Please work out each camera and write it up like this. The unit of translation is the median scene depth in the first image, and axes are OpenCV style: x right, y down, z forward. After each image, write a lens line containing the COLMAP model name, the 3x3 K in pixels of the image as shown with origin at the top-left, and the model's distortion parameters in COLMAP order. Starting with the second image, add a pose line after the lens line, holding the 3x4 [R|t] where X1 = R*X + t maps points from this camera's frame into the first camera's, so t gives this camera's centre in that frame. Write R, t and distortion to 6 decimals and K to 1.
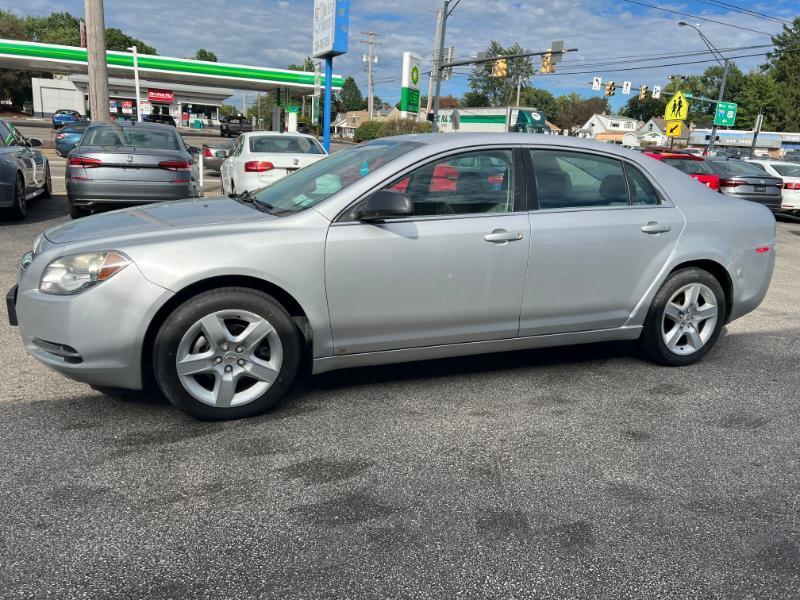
lens RADIAL K [[606.7, 0, 408.4], [0, 606.7, 295.7], [0, 0, 1]] dist [0.045117, -0.049285]
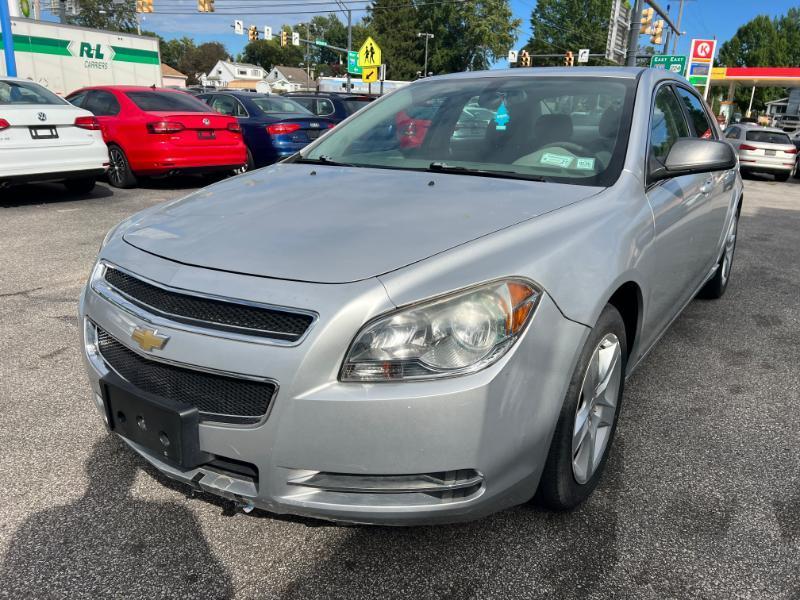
lens RADIAL K [[606.7, 0, 403.0], [0, 606.7, 302.1], [0, 0, 1]] dist [0.045117, -0.049285]
pose [[0.835012, -0.189563, 0.516547, -0.259721], [0.144394, 0.981372, 0.126727, -0.041115], [-0.530948, -0.031232, 0.846829, 0.180580]]
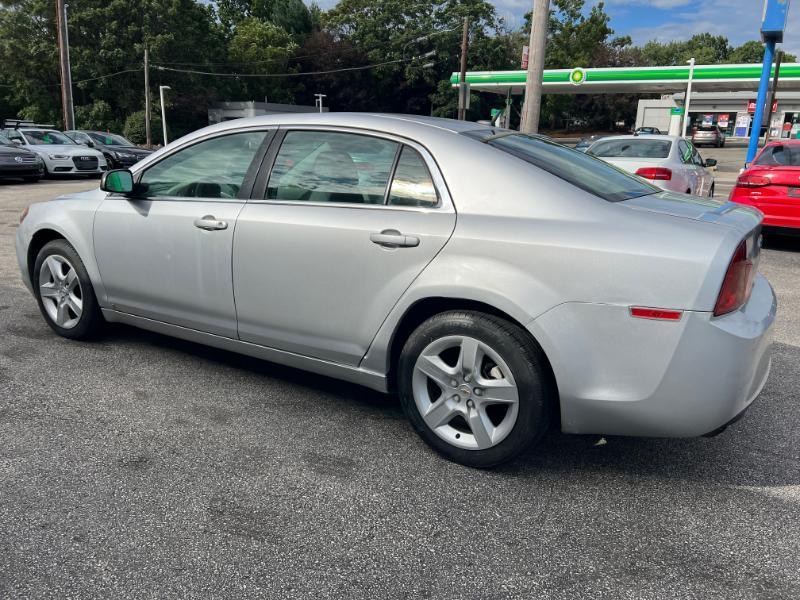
lens RADIAL K [[606.7, 0, 405.0], [0, 606.7, 296.4], [0, 0, 1]] dist [0.045117, -0.049285]
pose [[0.584944, 0.167022, -0.793690, 0.409299], [-0.186646, 0.980024, 0.068677, -0.040720], [0.789305, 0.107967, 0.604434, 0.255835]]
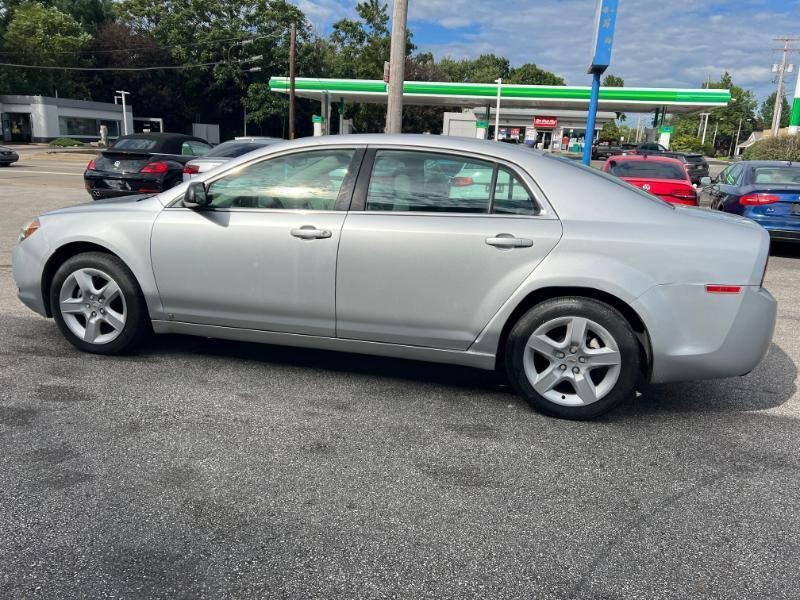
lens RADIAL K [[606.7, 0, 403.6], [0, 606.7, 295.4], [0, 0, 1]] dist [0.045117, -0.049285]
pose [[0.803692, 0.123769, -0.582031, 0.332740], [-0.145748, 0.989280, 0.009115, -0.009861], [0.576919, 0.077505, 0.813116, 0.101570]]
